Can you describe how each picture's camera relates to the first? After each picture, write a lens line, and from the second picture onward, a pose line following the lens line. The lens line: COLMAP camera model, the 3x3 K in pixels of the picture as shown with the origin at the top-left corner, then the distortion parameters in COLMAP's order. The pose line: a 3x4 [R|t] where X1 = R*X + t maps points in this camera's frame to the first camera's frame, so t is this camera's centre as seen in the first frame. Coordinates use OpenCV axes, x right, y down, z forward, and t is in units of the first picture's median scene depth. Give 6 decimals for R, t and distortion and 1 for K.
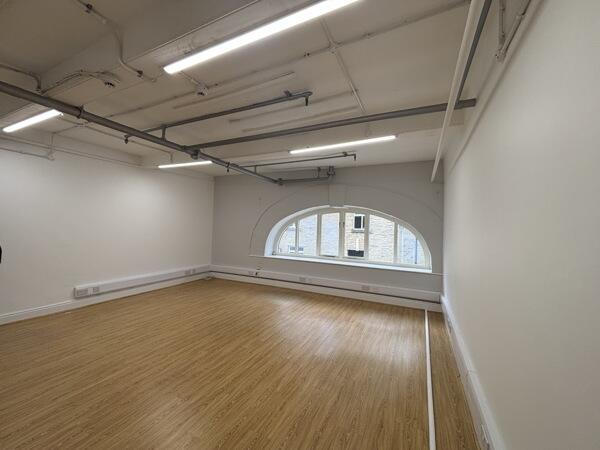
lens RADIAL K [[244.9, 0, 298.7], [0, 244.9, 225.7], [0, 0, 1]] dist [0.008607, 0.000794]
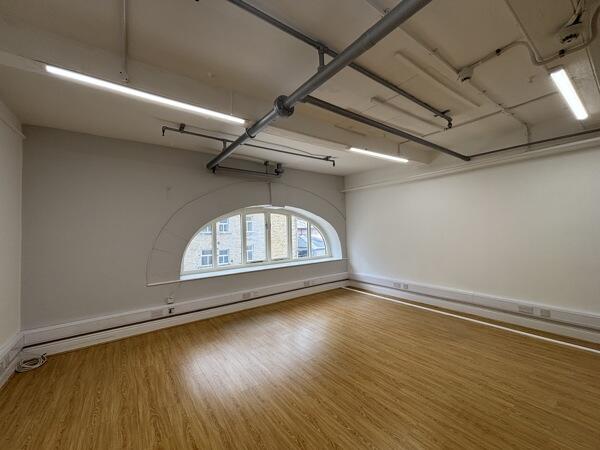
lens RADIAL K [[244.9, 0, 300.9], [0, 244.9, 223.4], [0, 0, 1]] dist [0.008607, 0.000794]
pose [[0.460555, -0.019700, 0.887413, -0.765057], [0.038012, 0.999274, 0.002455, -0.014194], [-0.886817, 0.032601, 0.460969, 0.580162]]
